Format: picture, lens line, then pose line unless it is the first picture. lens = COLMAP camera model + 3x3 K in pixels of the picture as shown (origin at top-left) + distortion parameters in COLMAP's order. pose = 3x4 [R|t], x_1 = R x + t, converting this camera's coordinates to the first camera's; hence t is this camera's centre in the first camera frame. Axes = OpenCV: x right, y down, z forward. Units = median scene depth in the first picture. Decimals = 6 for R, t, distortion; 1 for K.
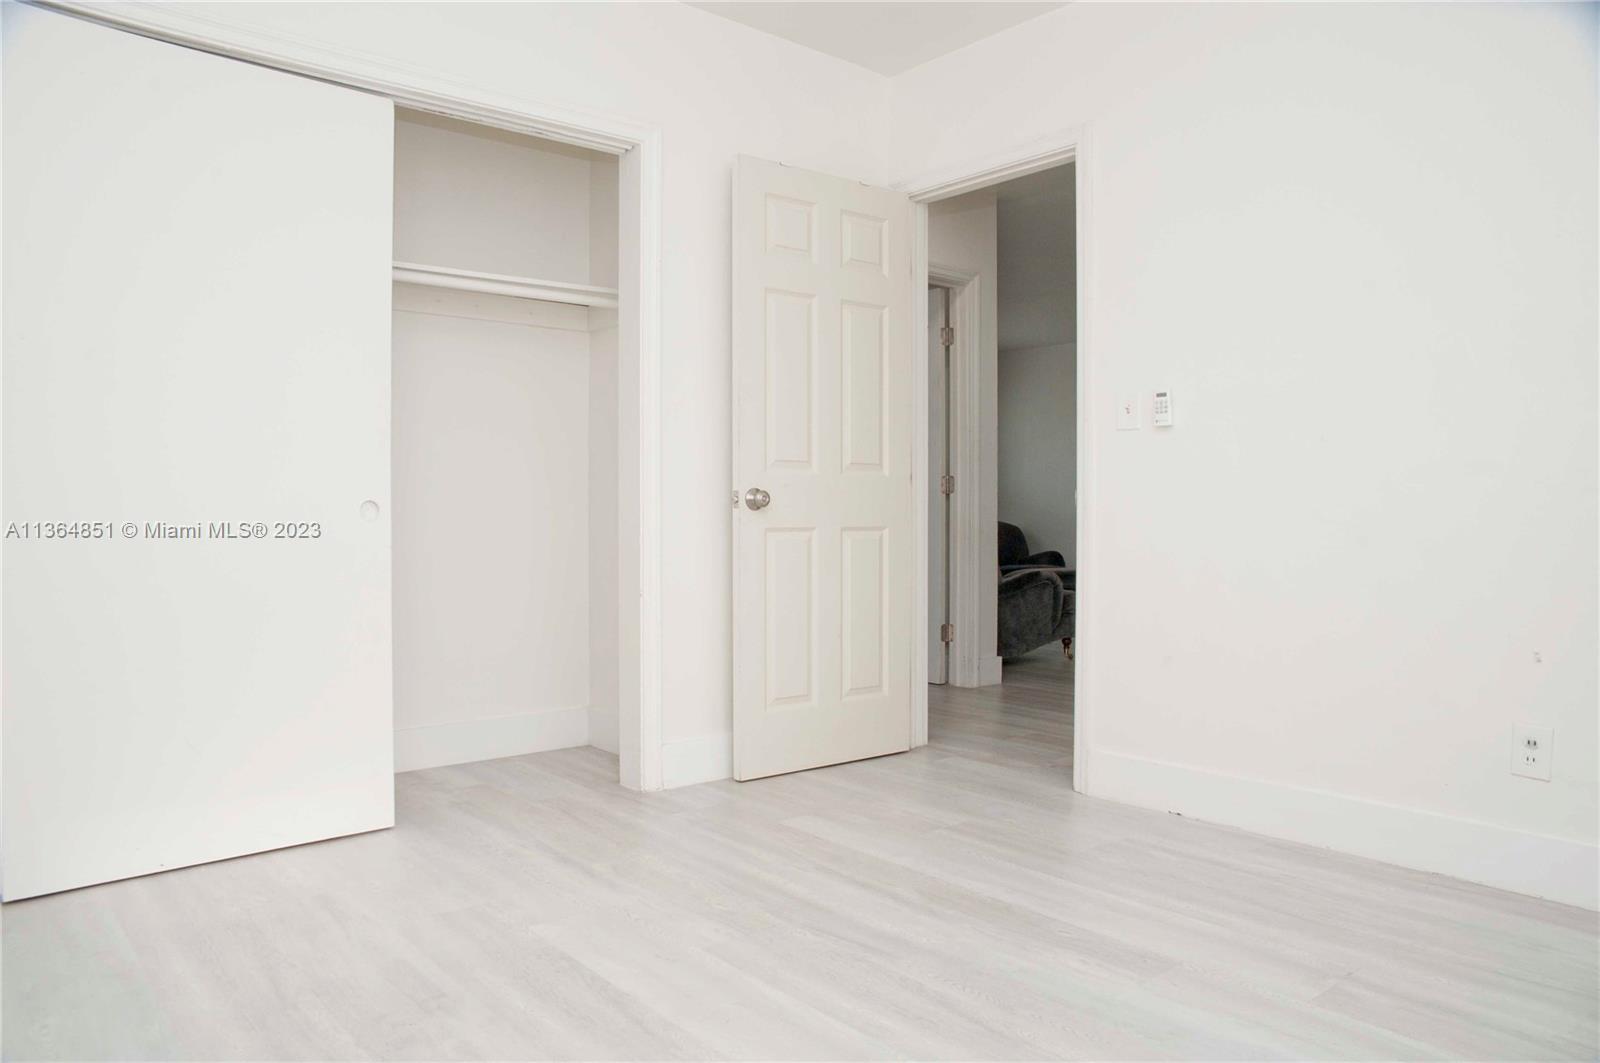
lens RADIAL K [[1111.3, 0, 754.4], [0, 1111.3, 538.9], [0, 0, 1]] dist [-0.095850, 0.067454]
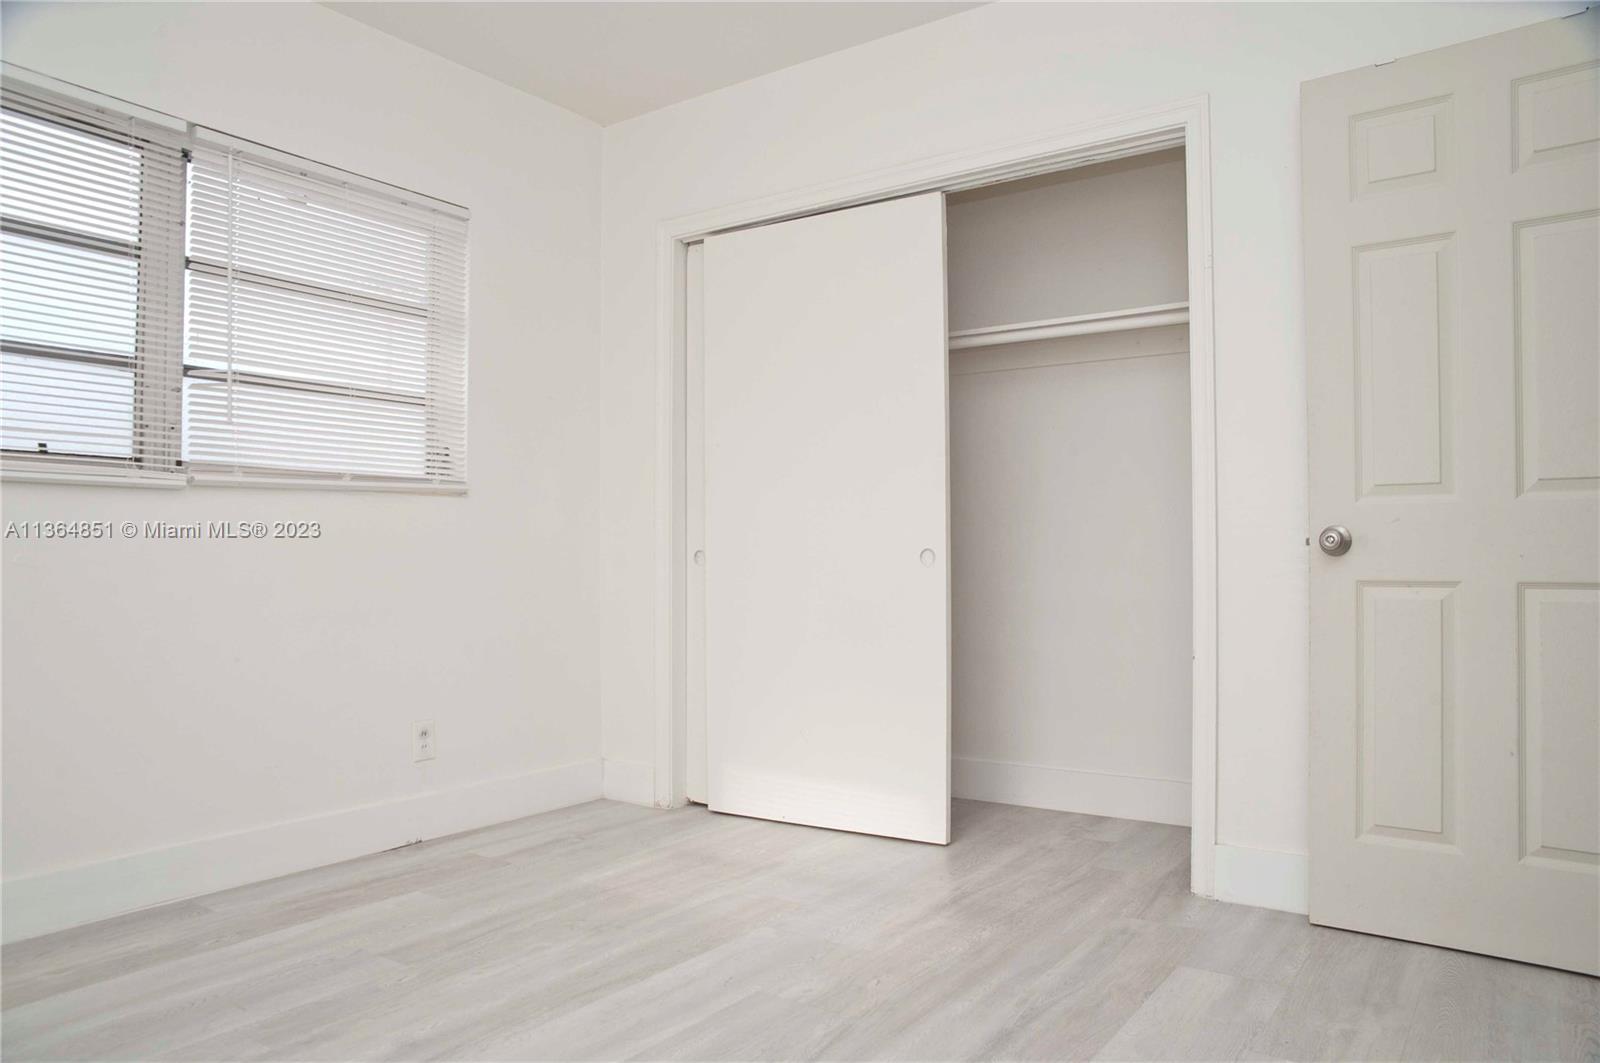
lens RADIAL K [[1111.3, 0, 812.4], [0, 1111.3, 527.1], [0, 0, 1]] dist [-0.095850, 0.067454]
pose [[0.273376, -0.023670, -0.961616, 0.709125], [-0.018682, 0.999378, -0.029910, -0.020291], [0.961726, 0.026142, 0.272764, 0.565703]]
